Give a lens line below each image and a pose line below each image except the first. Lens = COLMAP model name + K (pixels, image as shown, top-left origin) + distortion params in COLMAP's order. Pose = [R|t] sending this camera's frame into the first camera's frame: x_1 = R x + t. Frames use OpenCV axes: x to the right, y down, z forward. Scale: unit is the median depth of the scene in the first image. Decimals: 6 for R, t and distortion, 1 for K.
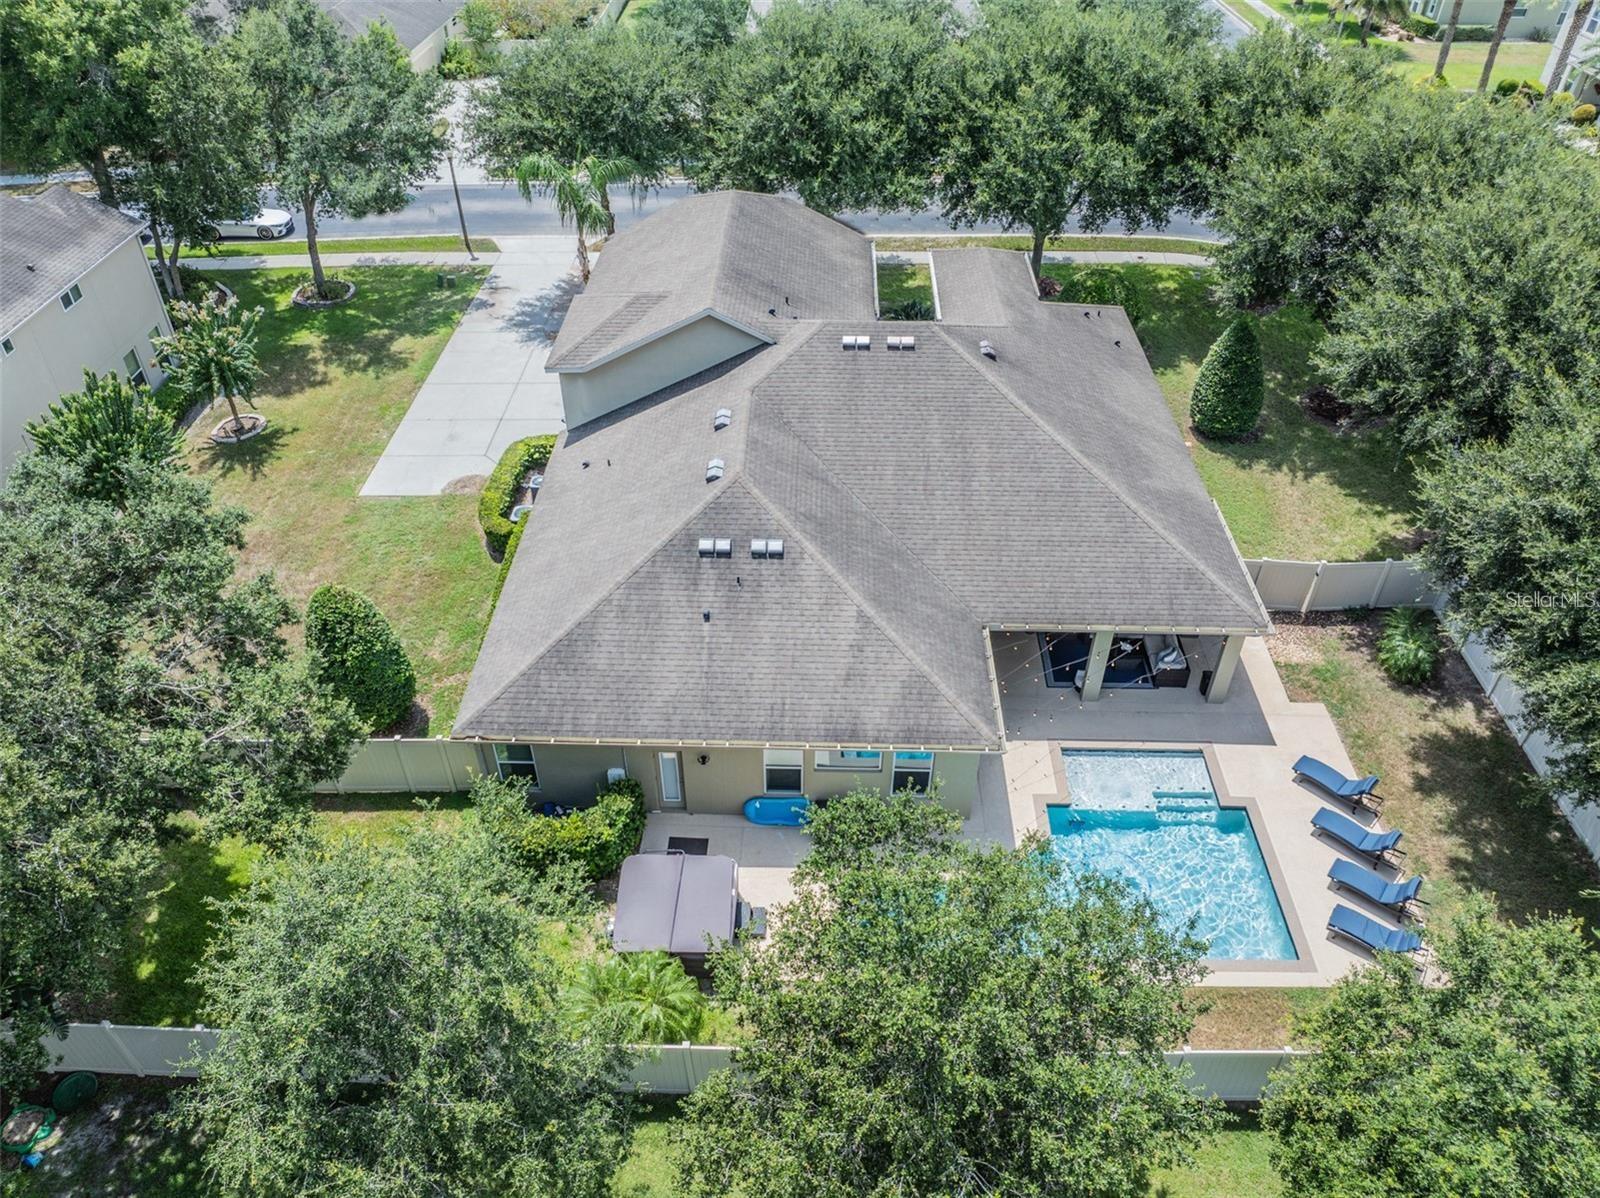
lens RADIAL K [[1115.8, 0, 800.0], [0, 1115.8, 599.0], [0, 0, 1]] dist [-0.007228, 0.008519]
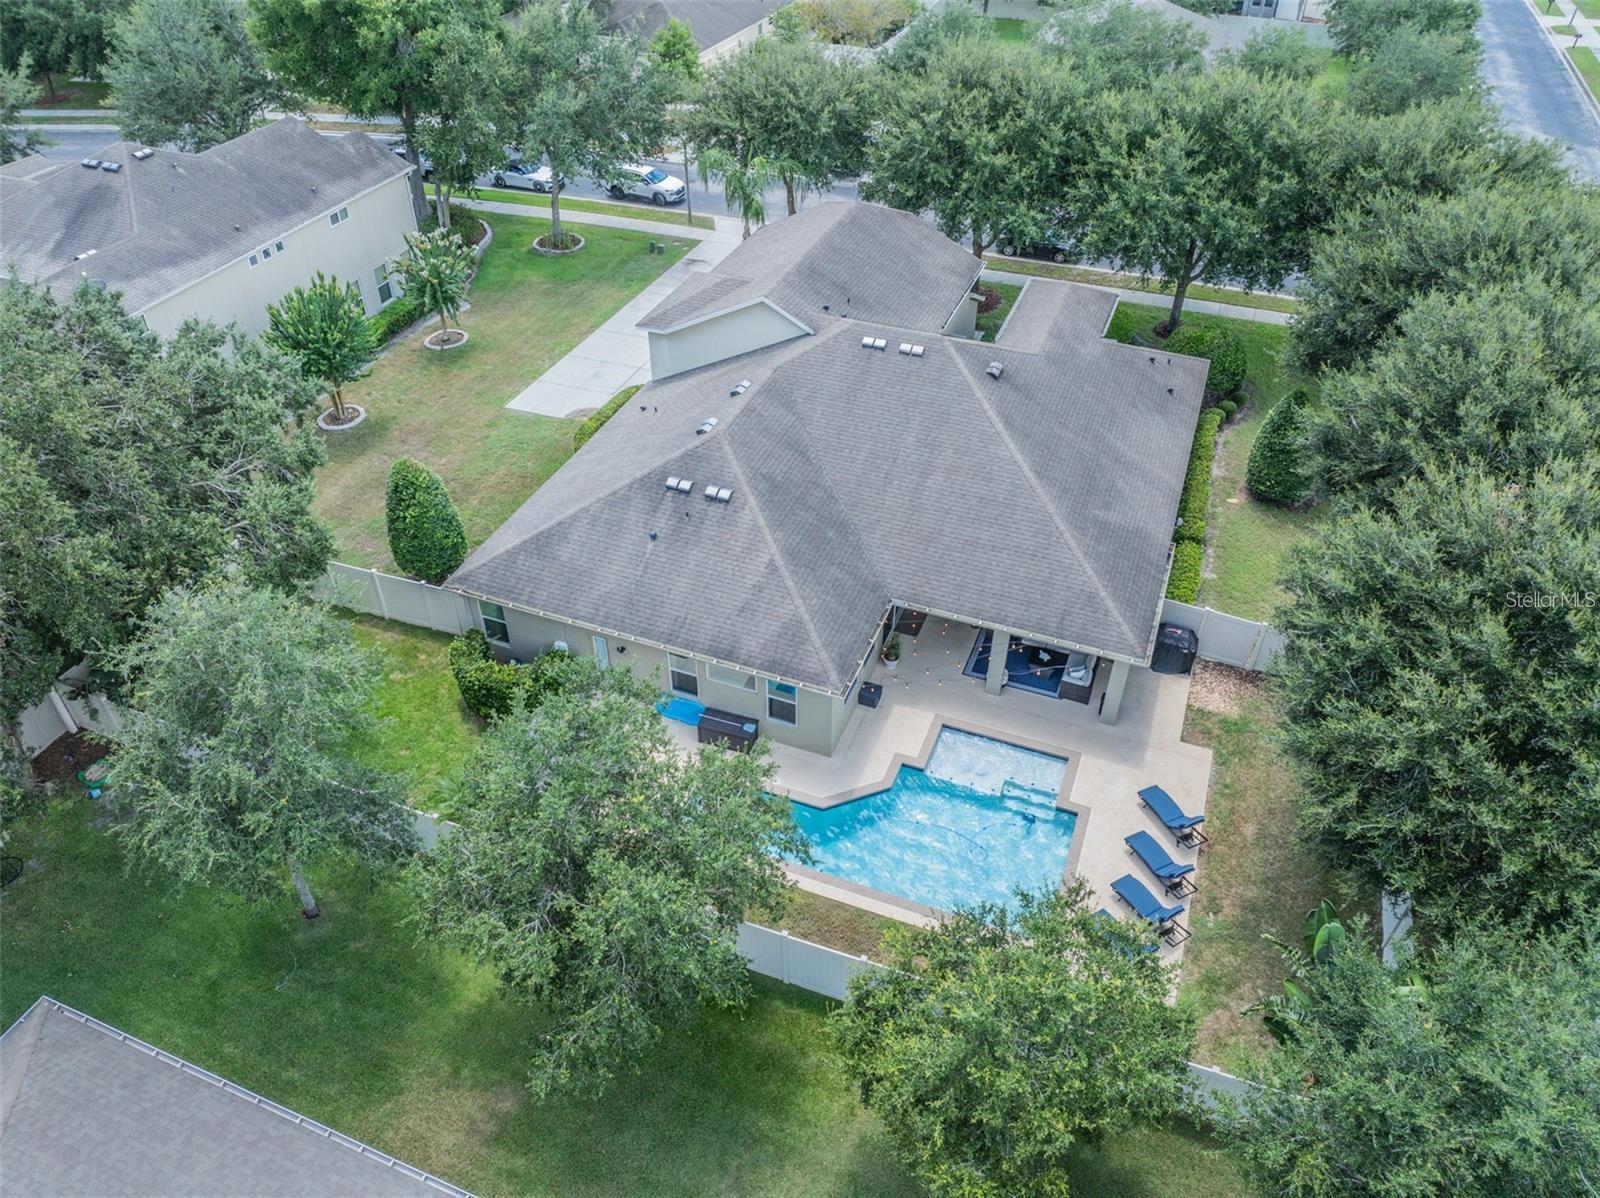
lens RADIAL K [[1115.4, 0, 800.0], [0, 1115.4, 599.0], [0, 0, 1]] dist [-0.008988, -0.003903]
pose [[0.942499, 0.218650, -0.252759, 0.260836], [-0.218467, 0.975409, 0.029151, 0.006907], [0.252917, 0.027744, 0.967090, -0.095190]]
